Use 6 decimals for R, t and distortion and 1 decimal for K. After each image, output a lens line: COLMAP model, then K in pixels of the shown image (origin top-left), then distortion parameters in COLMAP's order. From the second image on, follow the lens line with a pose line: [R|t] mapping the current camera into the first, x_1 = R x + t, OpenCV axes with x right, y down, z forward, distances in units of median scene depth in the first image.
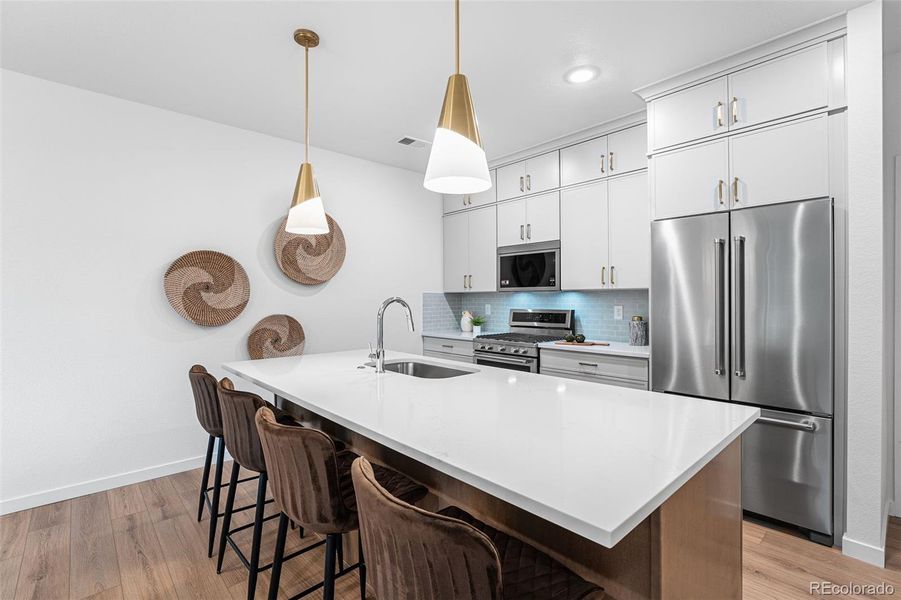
lens RADIAL K [[415.2, 0, 453.0], [0, 415.2, 300.5], [0, 0, 1]] dist [-0.014100, 0.001750]
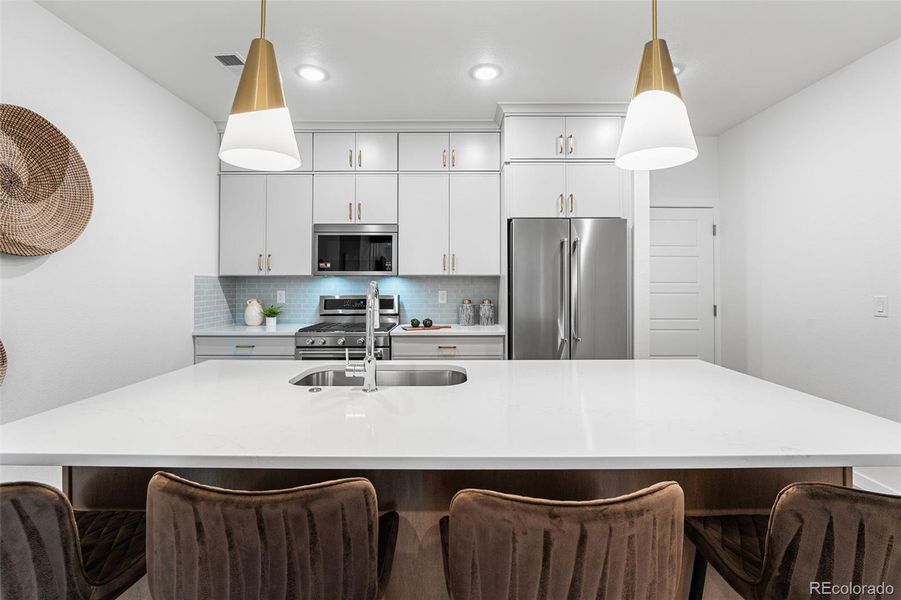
lens RADIAL K [[392.0, 0, 453.6], [0, 392.0, 278.5], [0, 0, 1]] dist [-0.014150, 0.000489]
pose [[0.675965, 0.011959, 0.736837, -0.334209], [0.002494, 0.999825, -0.018515, 0.000432], [-0.736930, 0.014353, 0.675817, 0.273407]]
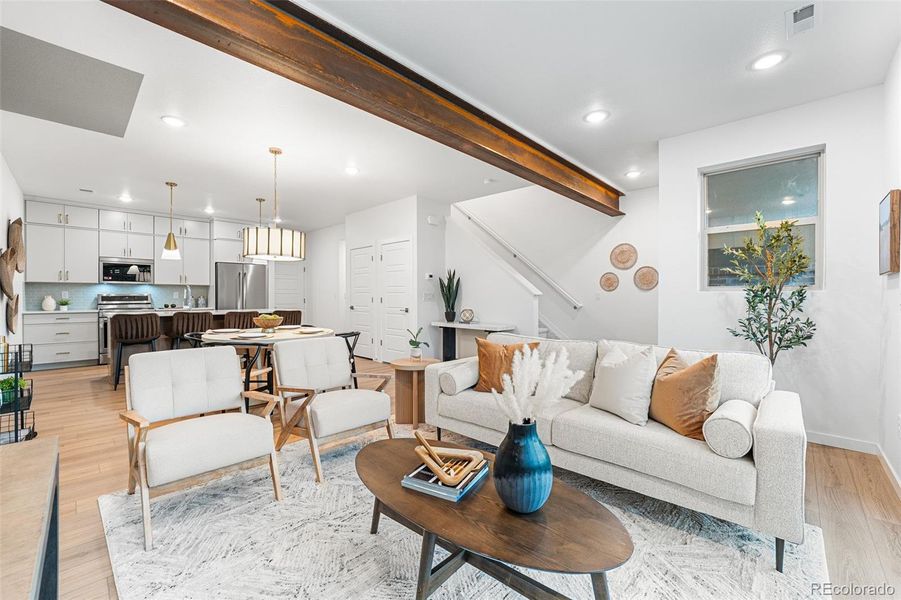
lens RADIAL K [[370.9, 0, 455.2], [0, 370.9, 300.8], [0, 0, 1]] dist [-0.019233, 0.002441]
pose [[-0.068233, -0.006767, 0.997646, -1.659783], [0.006371, 0.999954, 0.007219, 0.054928], [-0.997649, 0.006848, -0.068187, -0.372327]]
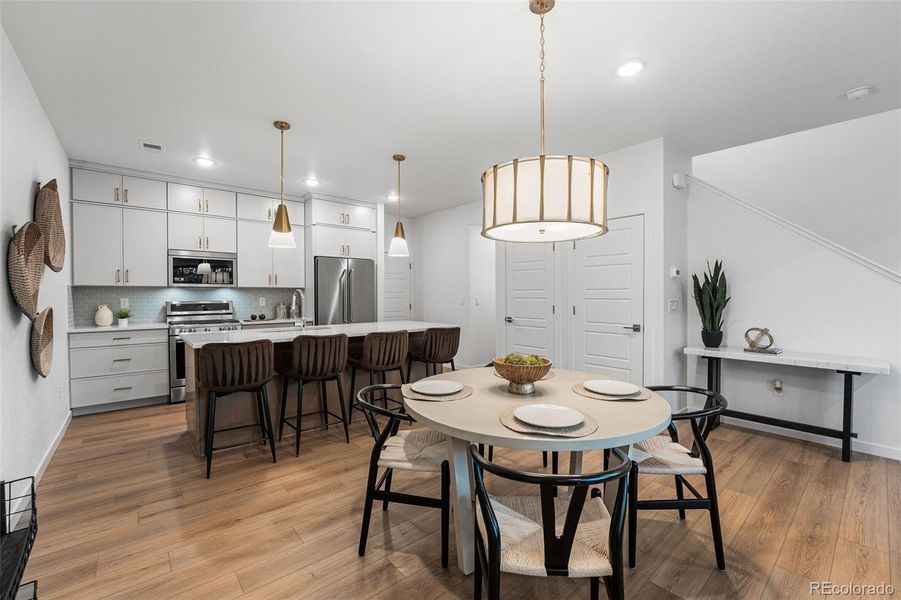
lens RADIAL K [[379.8, 0, 455.8], [0, 379.8, 303.8], [0, 0, 1]] dist [-0.019078, 0.000161]
pose [[0.027945, -0.016404, 0.999475, -1.074940], [0.009741, 0.999822, 0.016138, 0.021251], [-0.999562, 0.009285, 0.028100, 0.172841]]
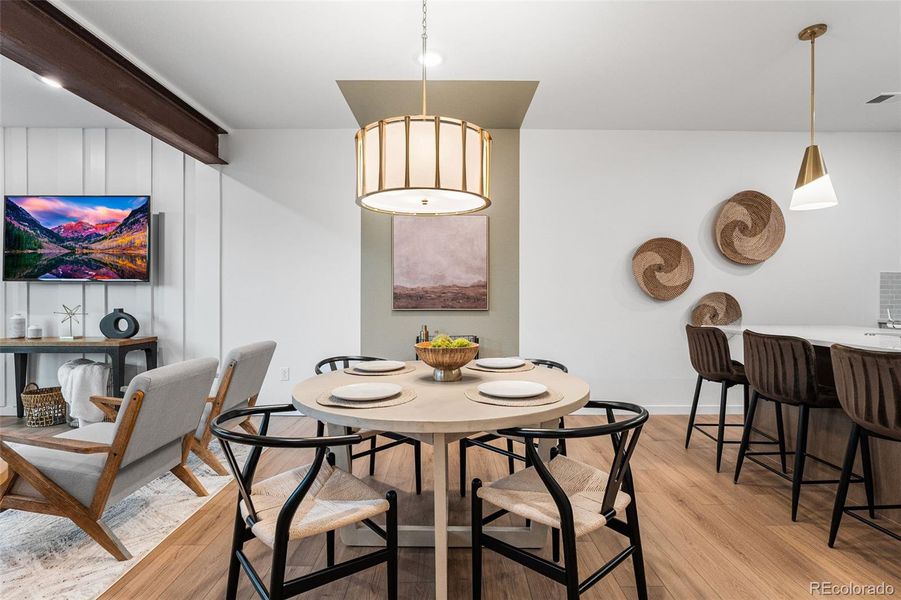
lens RADIAL K [[415.2, 0, 449.9], [0, 415.2, 296.2], [0, 0, 1]] dist [-0.014100, 0.001750]
pose [[0.733744, 0.007810, -0.679381, -0.188406], [-0.010048, 0.999949, 0.000643, 0.048720], [0.679352, 0.006354, 0.733785, -0.274611]]
